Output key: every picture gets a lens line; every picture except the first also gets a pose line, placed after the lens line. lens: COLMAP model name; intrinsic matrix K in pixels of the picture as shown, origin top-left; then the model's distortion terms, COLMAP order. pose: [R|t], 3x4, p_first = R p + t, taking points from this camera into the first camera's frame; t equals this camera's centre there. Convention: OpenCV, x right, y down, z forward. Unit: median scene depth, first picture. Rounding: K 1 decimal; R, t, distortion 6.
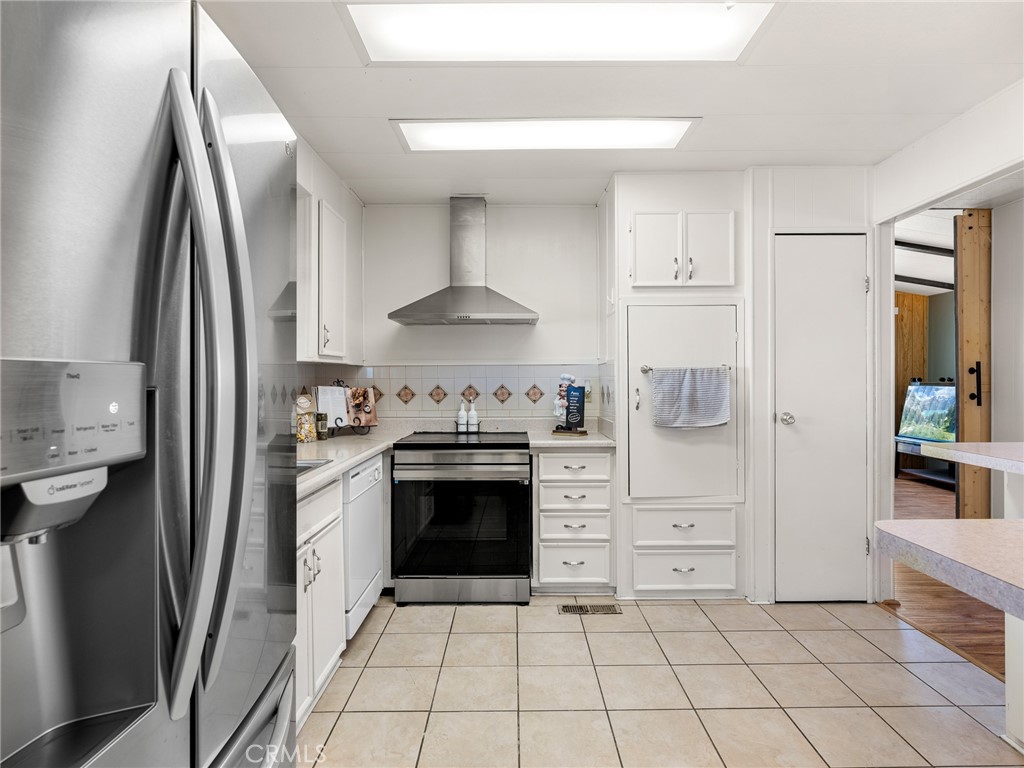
lens RADIAL K [[594.5, 0, 515.6], [0, 594.5, 379.1], [0, 0, 1]] dist [0.001207, -0.000782]
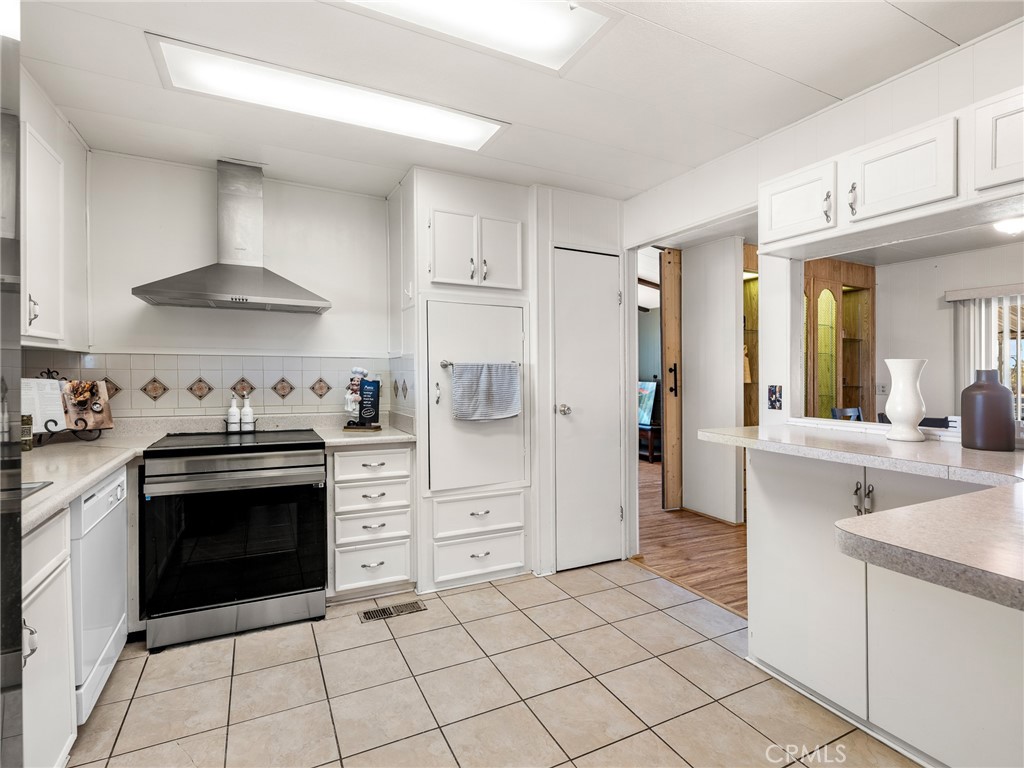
lens RADIAL K [[516.6, 0, 519.2], [0, 516.6, 381.3], [0, 0, 1]] dist [0.000308, -0.000273]
pose [[0.889042, 0.004907, 0.457800, -0.074500], [-0.011749, 0.999858, 0.012098, 0.000706], [-0.457675, -0.016134, 0.888973, 0.153634]]
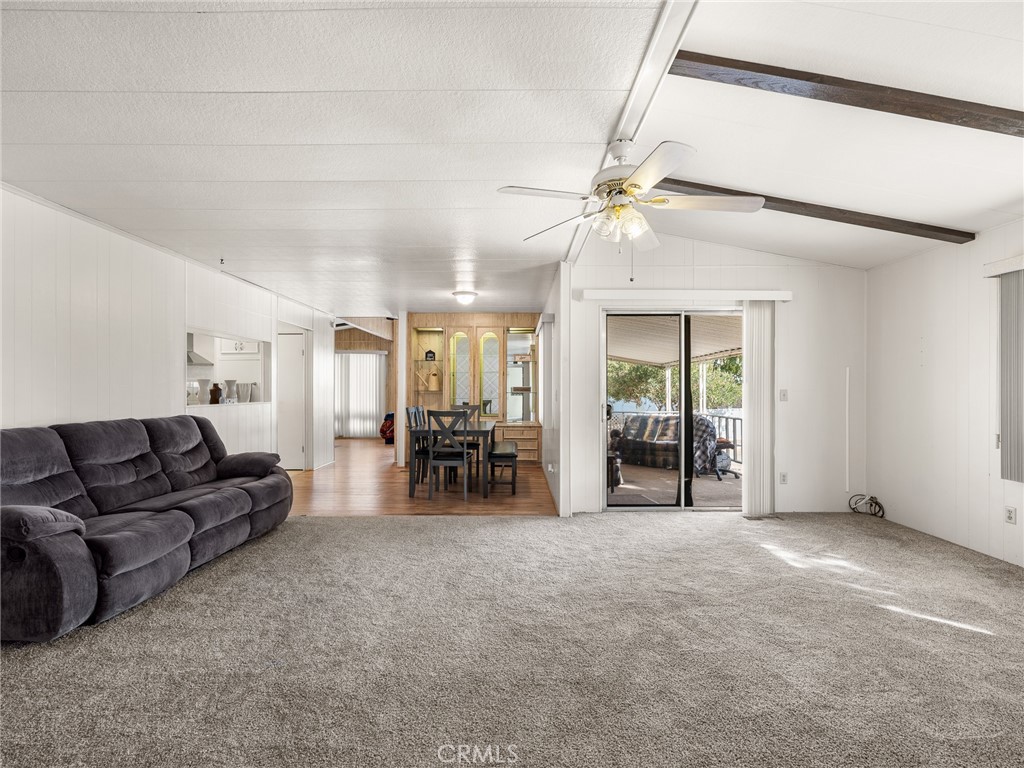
lens RADIAL K [[465.9, 0, 512.0], [0, 465.9, 384.0], [0, 0, 1]] dist [-0.001224, 0.000488]
pose [[0.999958, -0.001197, -0.009130, 1.527555], [0.001060, 0.999888, -0.014905, 0.016986], [0.009147, 0.014895, 0.999847, -1.087461]]
